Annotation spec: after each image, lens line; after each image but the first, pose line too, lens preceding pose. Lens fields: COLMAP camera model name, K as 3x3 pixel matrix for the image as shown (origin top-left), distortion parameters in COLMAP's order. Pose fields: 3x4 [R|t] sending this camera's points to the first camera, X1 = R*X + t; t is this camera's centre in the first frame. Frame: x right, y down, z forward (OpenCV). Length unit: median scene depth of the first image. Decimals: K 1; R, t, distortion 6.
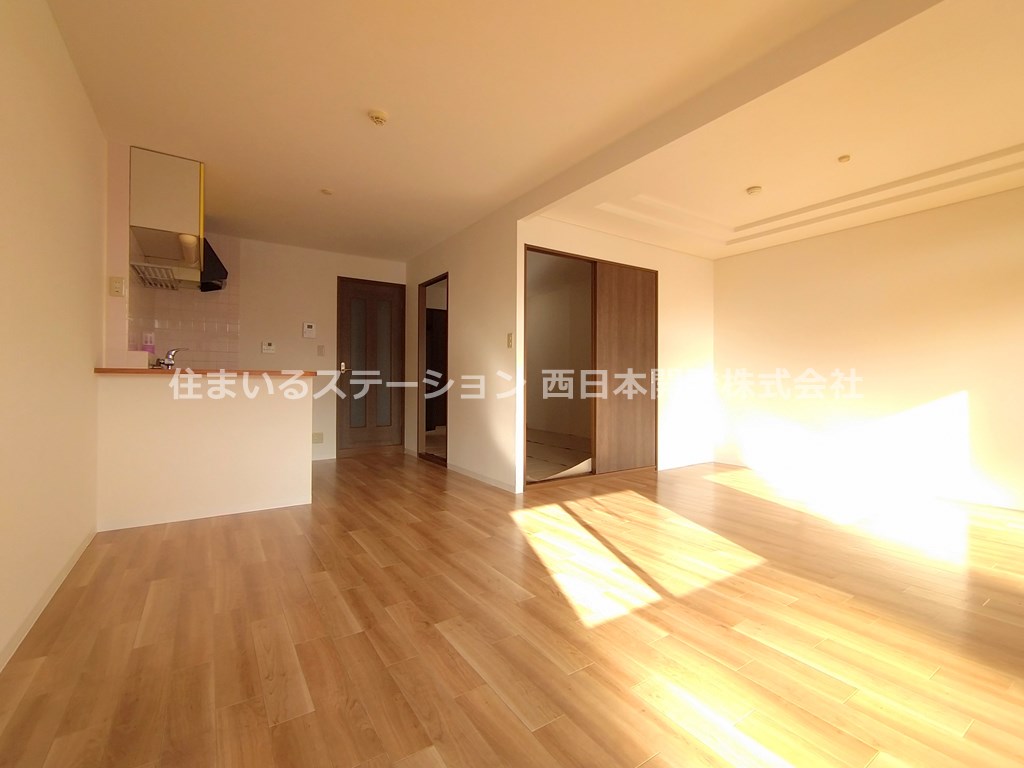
lens RADIAL K [[459.6, 0, 513.1], [0, 459.6, 379.6], [0, 0, 1]] dist [-0.000684, -0.001789]
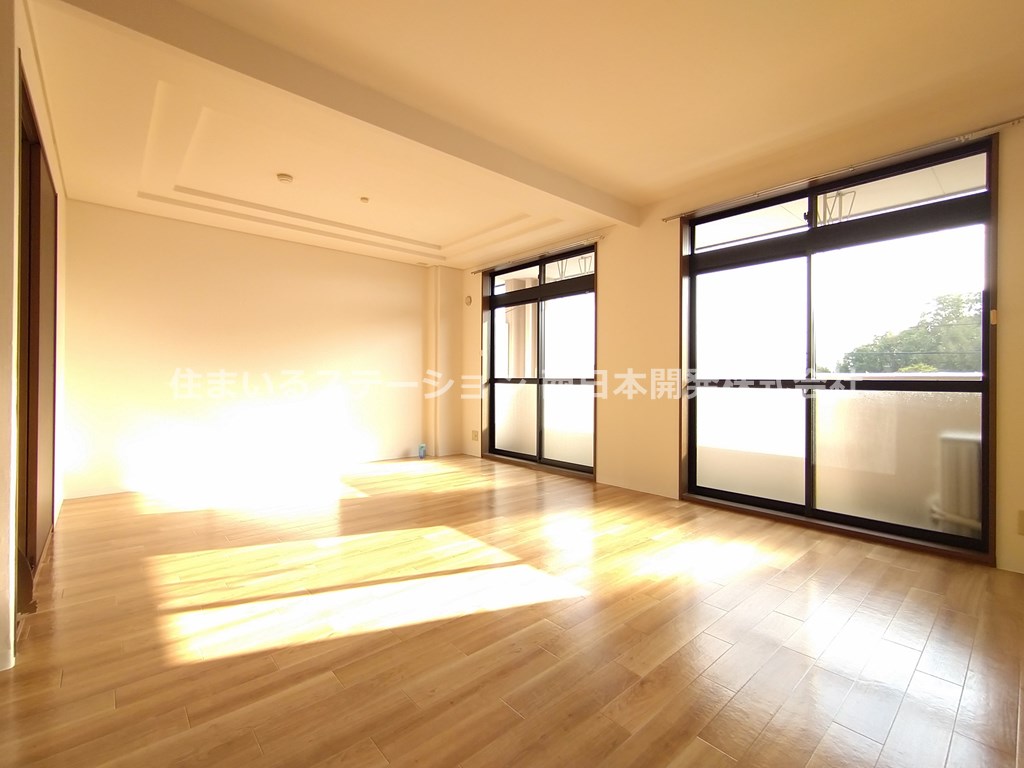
lens RADIAL K [[459.6, 0, 519.9], [0, 459.6, 377.7], [0, 0, 1]] dist [-0.000684, -0.001789]
pose [[-0.152217, 0.002823, 0.988343, -0.553993], [-0.005324, 0.999979, -0.003676, -0.003149], [-0.988333, -0.005821, -0.152199, 0.775989]]
